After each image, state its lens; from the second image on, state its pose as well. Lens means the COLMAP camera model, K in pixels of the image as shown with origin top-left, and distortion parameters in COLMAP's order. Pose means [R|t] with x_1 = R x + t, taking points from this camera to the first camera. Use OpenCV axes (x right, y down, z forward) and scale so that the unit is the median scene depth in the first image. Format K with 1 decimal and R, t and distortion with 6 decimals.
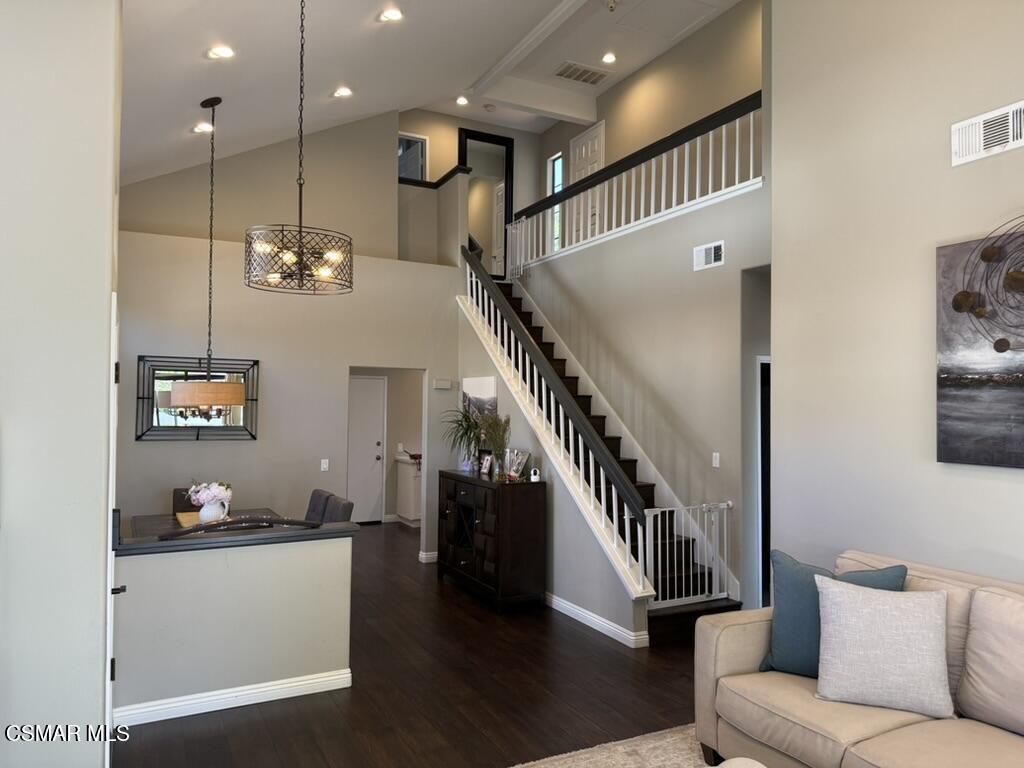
lens RADIAL K [[722.4, 0, 513.1], [0, 722.4, 384.8], [0, 0, 1]] dist [0.091847, -0.010906]
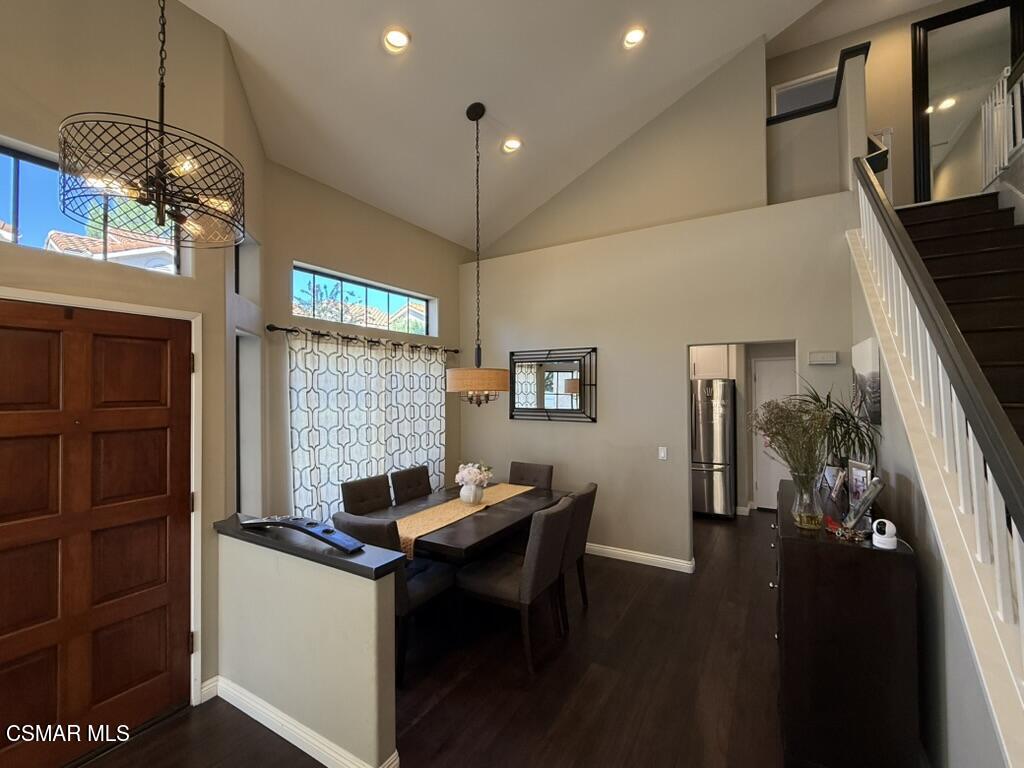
lens RADIAL K [[442.9, 0, 511.2], [0, 442.9, 378.6], [0, 0, 1]] dist [0.003853, -0.001711]
pose [[0.521777, -0.035899, -0.852326, 0.131806], [0.036296, 0.999144, -0.019863, 0.019928], [0.852309, -0.020572, 0.522634, 0.567509]]
